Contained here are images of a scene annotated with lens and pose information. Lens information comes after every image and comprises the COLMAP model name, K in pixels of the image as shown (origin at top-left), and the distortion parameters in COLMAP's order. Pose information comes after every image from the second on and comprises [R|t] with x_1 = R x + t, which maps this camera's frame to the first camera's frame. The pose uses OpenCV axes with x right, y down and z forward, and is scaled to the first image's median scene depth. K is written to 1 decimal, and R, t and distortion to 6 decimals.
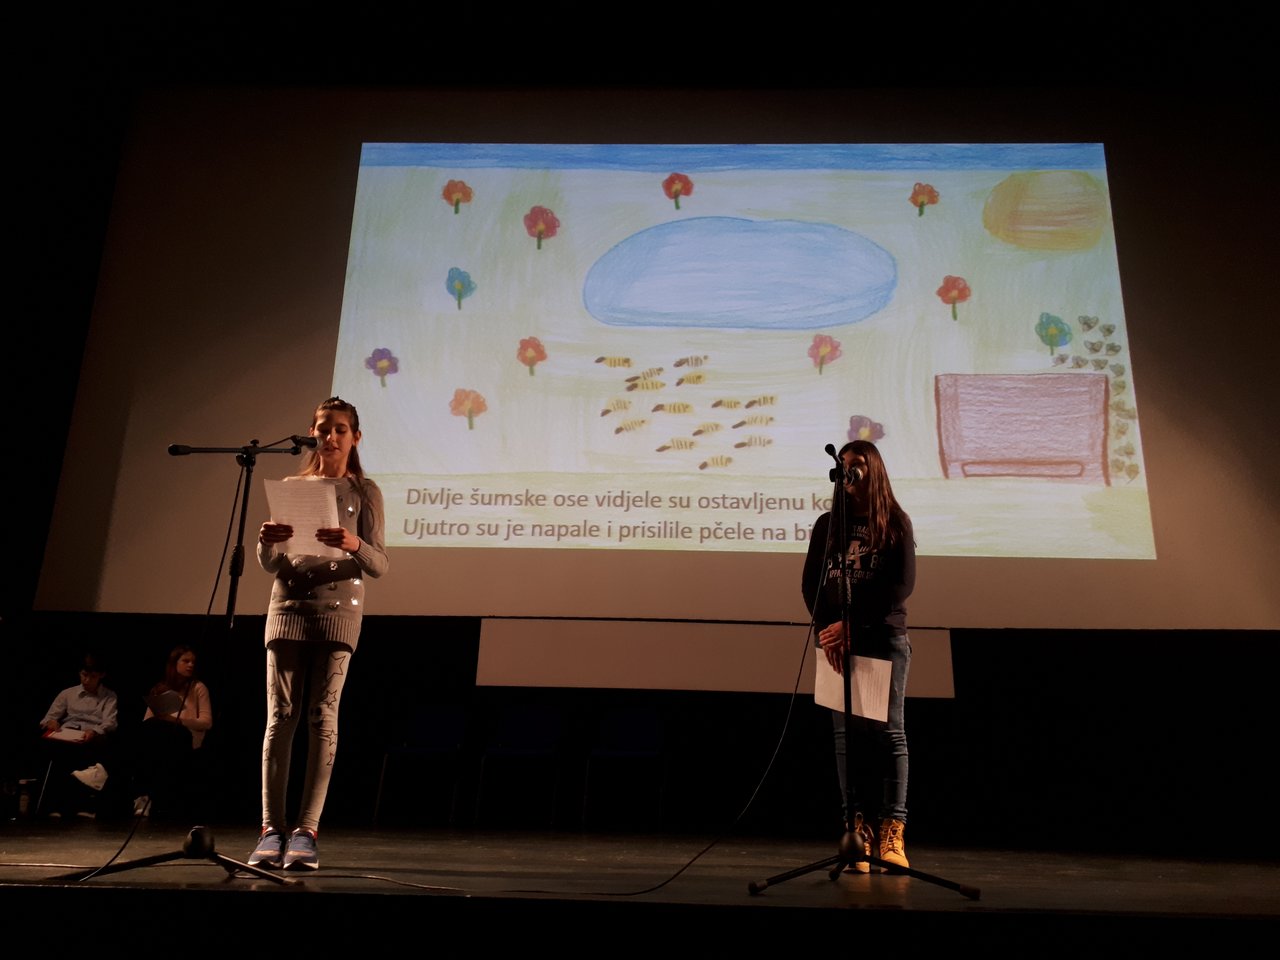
lens RADIAL K [[1023.0, 0, 640.0], [0, 1023.0, 480.0], [0, 0, 1]] dist [0.000103, -0.004024]
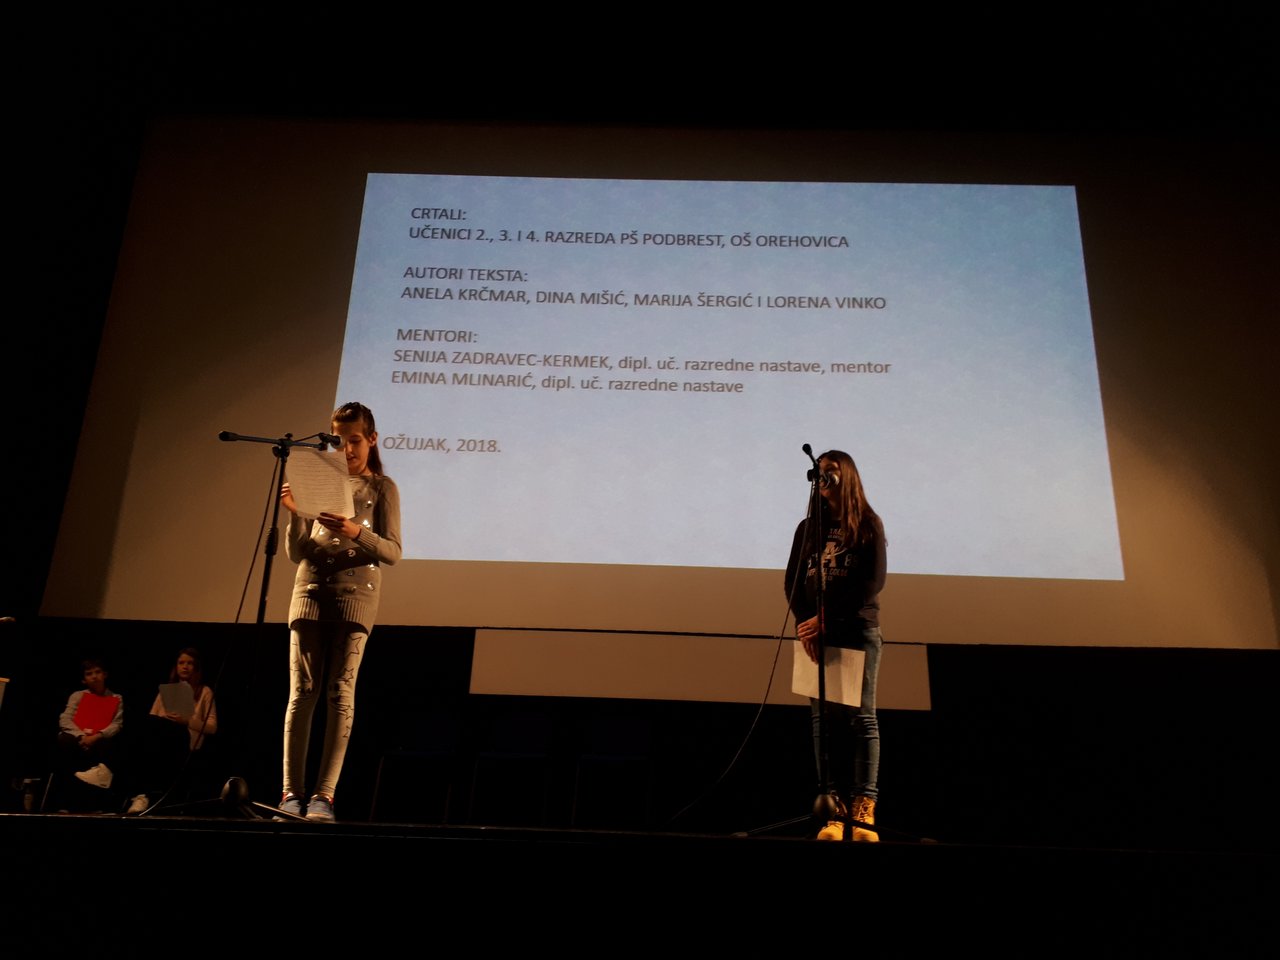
lens RADIAL K [[1042.5, 0, 640.0], [0, 1042.5, 480.0], [0, 0, 1]] dist [0.004062, -0.002018]
pose [[0.999825, 0.011980, 0.014358, -0.010646], [-0.011419, 0.999191, -0.038549, 0.044481], [-0.014808, 0.038378, 0.999154, -0.118541]]
